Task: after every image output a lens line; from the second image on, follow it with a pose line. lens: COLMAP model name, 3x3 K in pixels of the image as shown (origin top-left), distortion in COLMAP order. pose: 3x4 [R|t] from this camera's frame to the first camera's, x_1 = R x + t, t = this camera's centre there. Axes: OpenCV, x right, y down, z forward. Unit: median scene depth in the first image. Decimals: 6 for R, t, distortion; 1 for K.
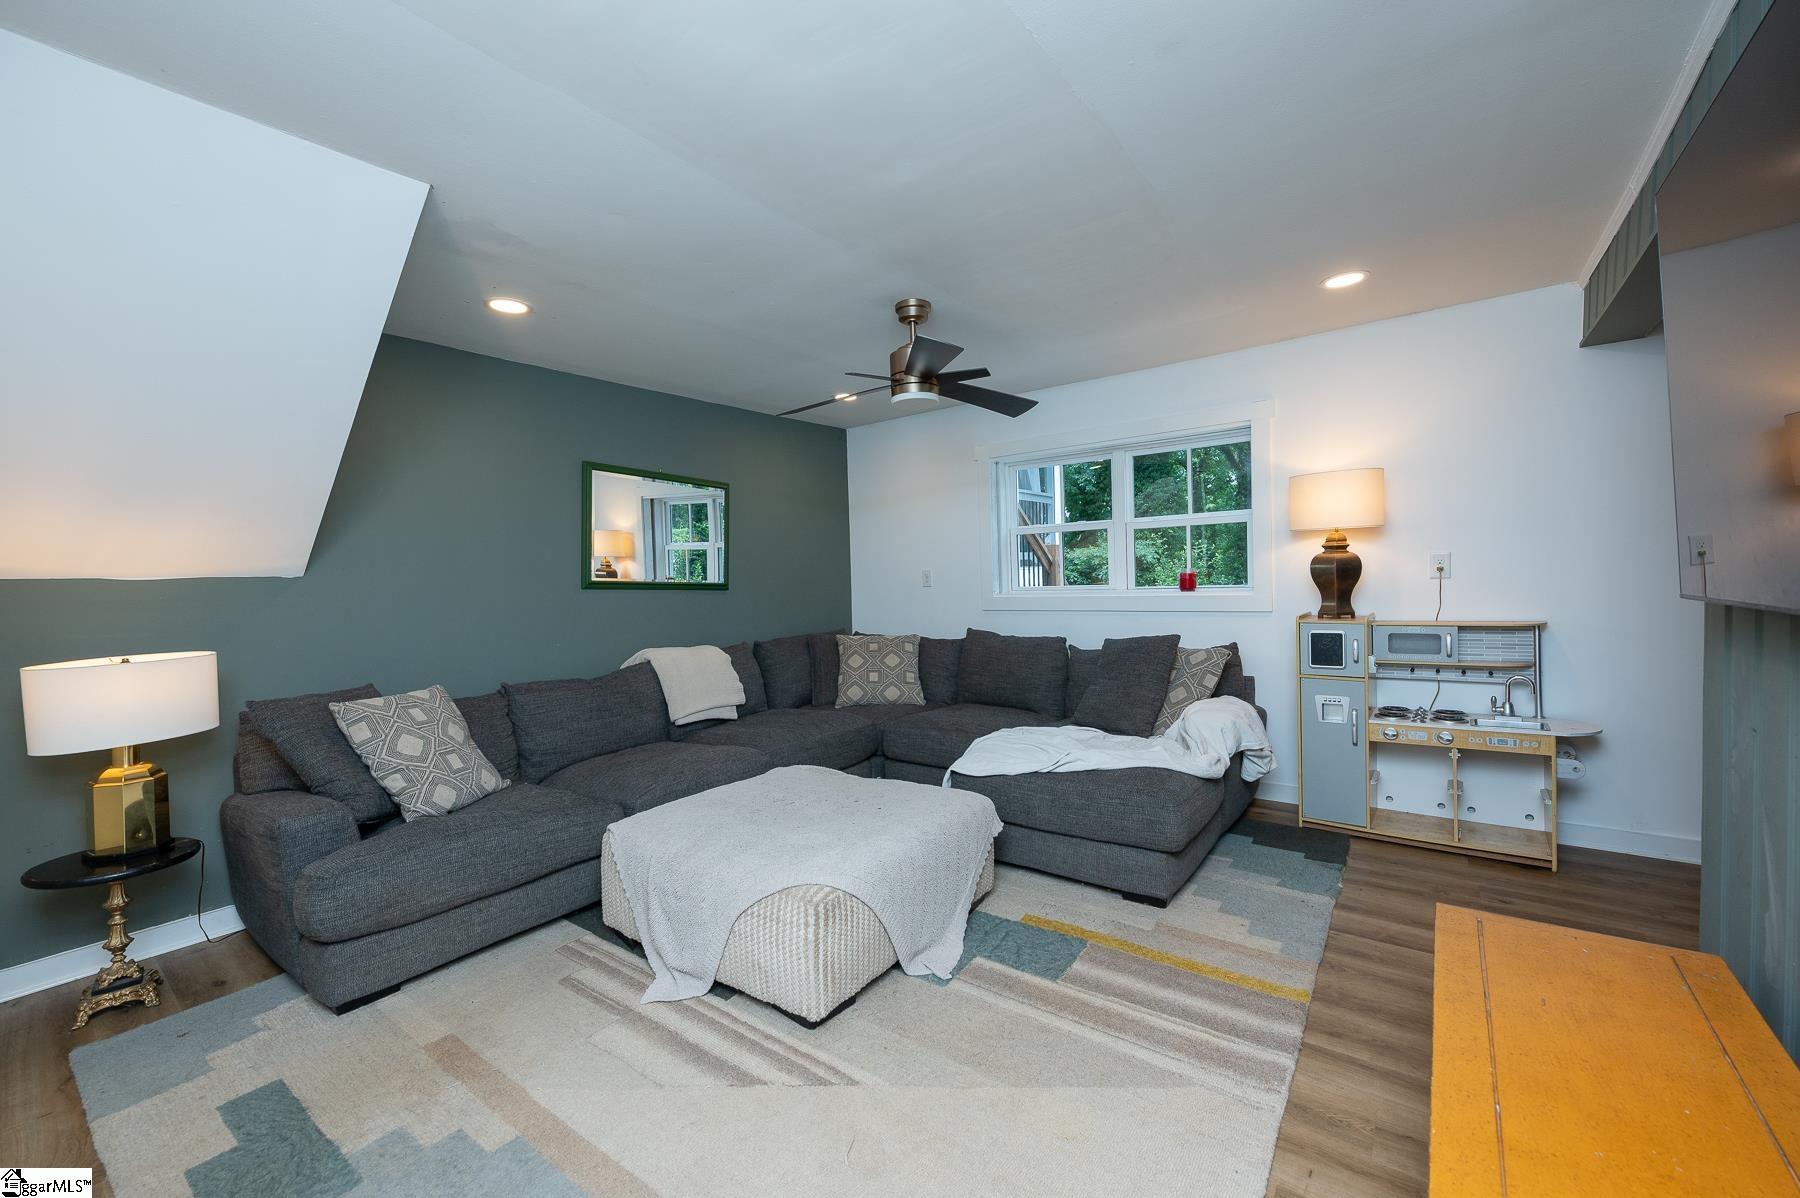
lens RADIAL K [[705.7, 0, 896.9], [0, 705.7, 600.7], [0, 0, 1]] dist [0.000656, -0.000150]
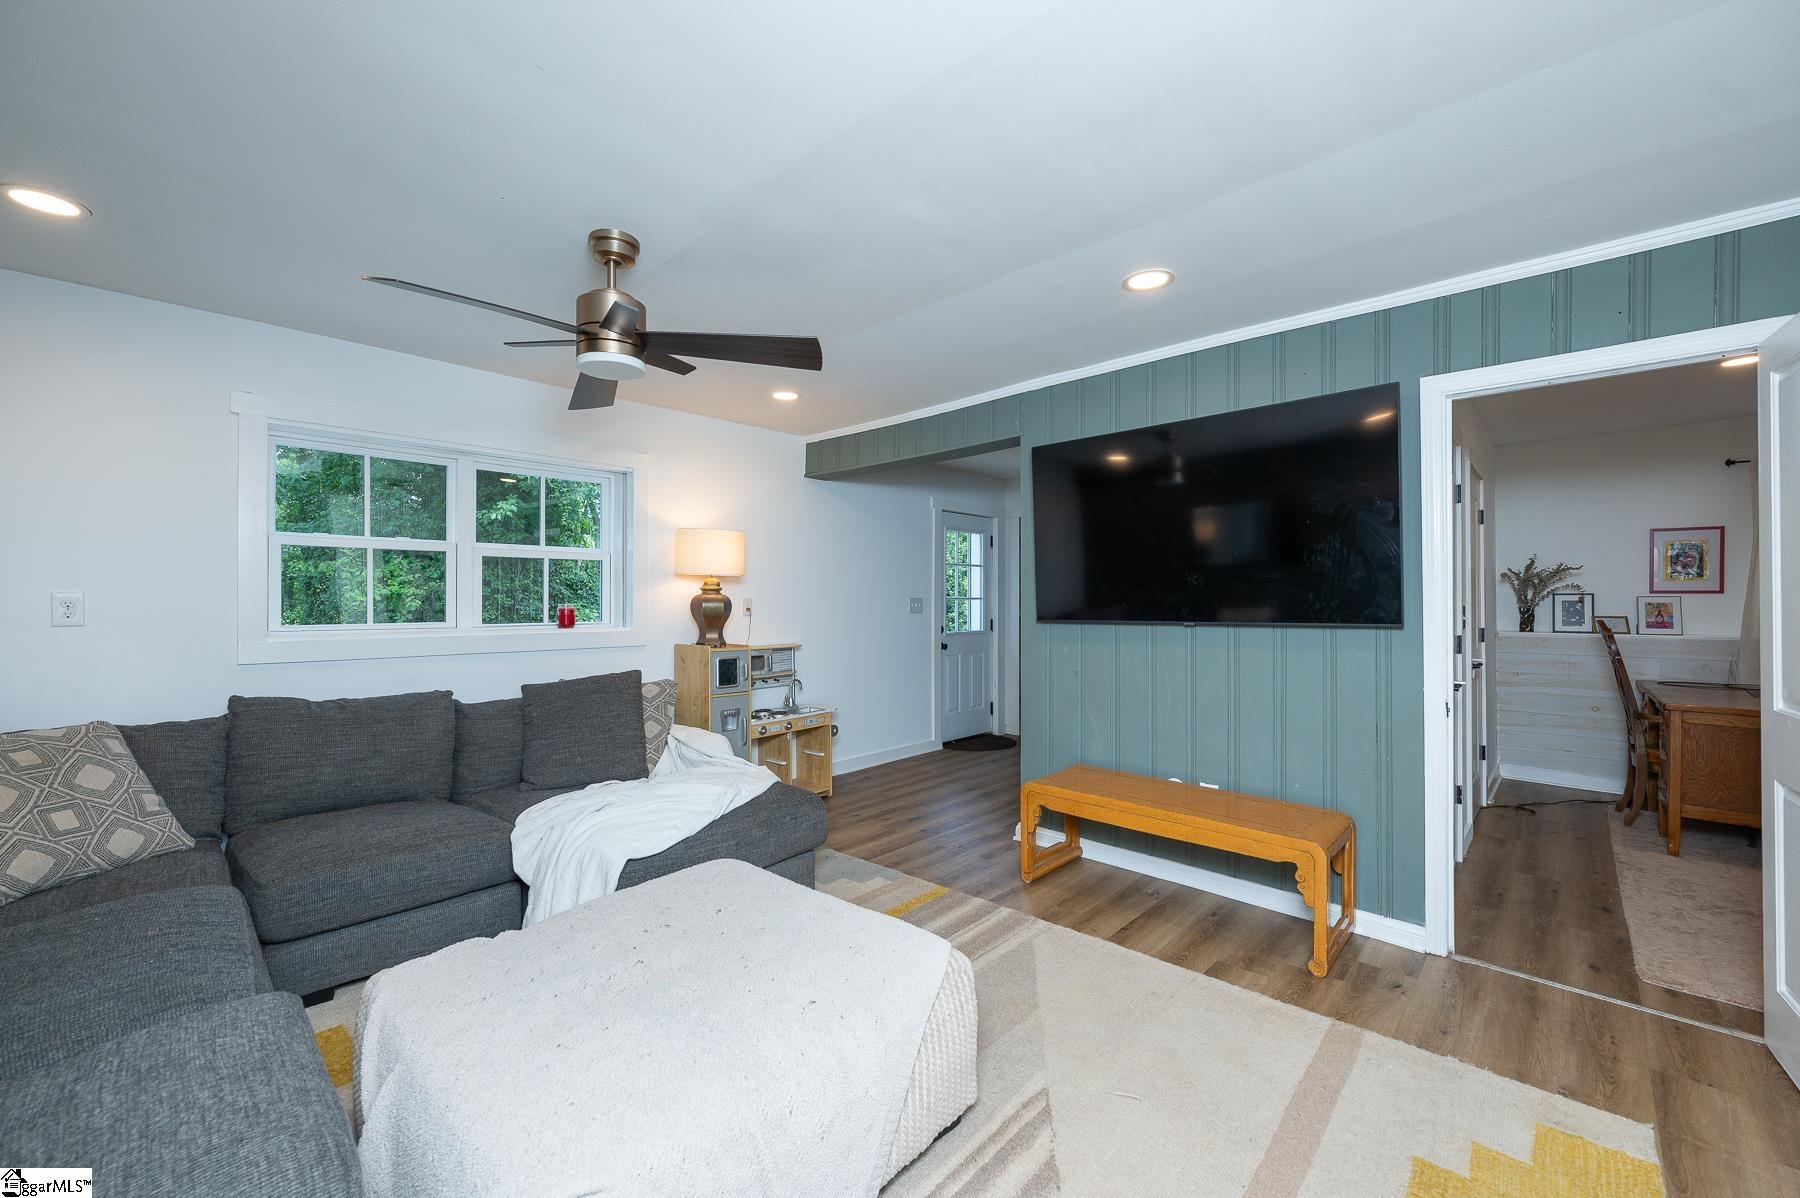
lens RADIAL K [[705.7, 0, 896.4], [0, 705.7, 596.8], [0, 0, 1]] dist [0.000656, -0.000150]
pose [[0.119890, 0.036645, 0.992111, -0.554591], [0.030995, 0.998693, -0.040633, -0.003179], [-0.992303, 0.035622, 0.118598, 0.518054]]
